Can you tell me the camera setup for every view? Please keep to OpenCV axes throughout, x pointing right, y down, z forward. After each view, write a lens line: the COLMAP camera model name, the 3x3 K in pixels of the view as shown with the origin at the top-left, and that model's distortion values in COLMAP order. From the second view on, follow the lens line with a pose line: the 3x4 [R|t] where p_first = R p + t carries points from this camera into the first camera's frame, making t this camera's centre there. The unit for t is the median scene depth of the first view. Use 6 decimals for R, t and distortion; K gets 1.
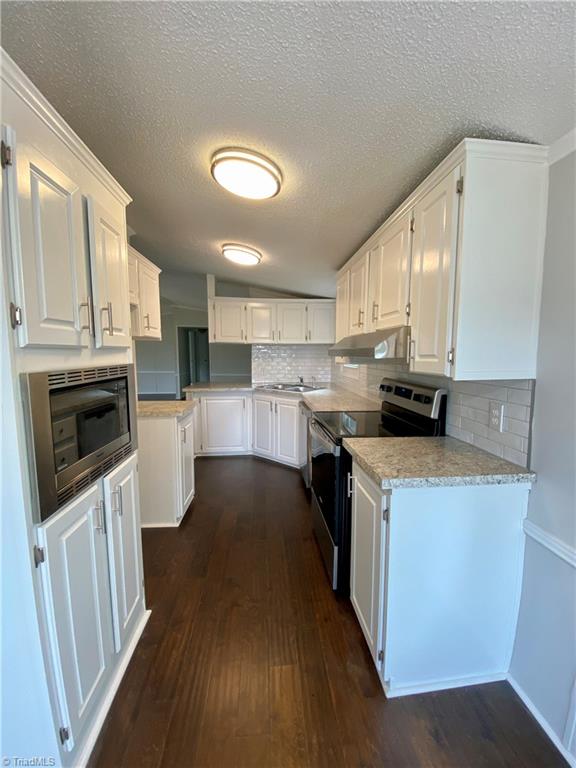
lens RADIAL K [[309.2, 0, 288.0], [0, 309.2, 384.0], [0, 0, 1]] dist [0.000030, -0.000004]
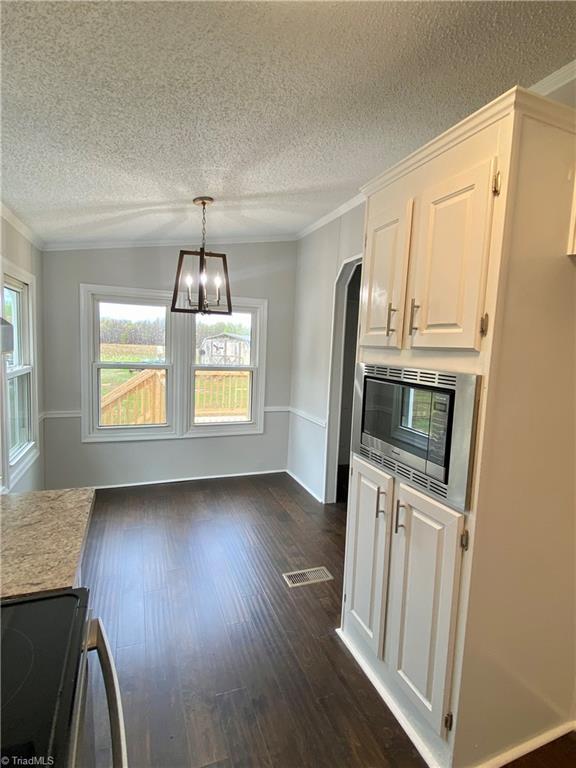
lens RADIAL K [[387.7, 0, 288.0], [0, 387.7, 384.0], [0, 0, 1]] dist [-0.001461, -0.000226]
pose [[-0.957724, -0.025502, -0.286556, 0.105779], [-0.085936, 0.975946, 0.200362, -0.205425], [0.274554, 0.216517, -0.936878, 1.937356]]
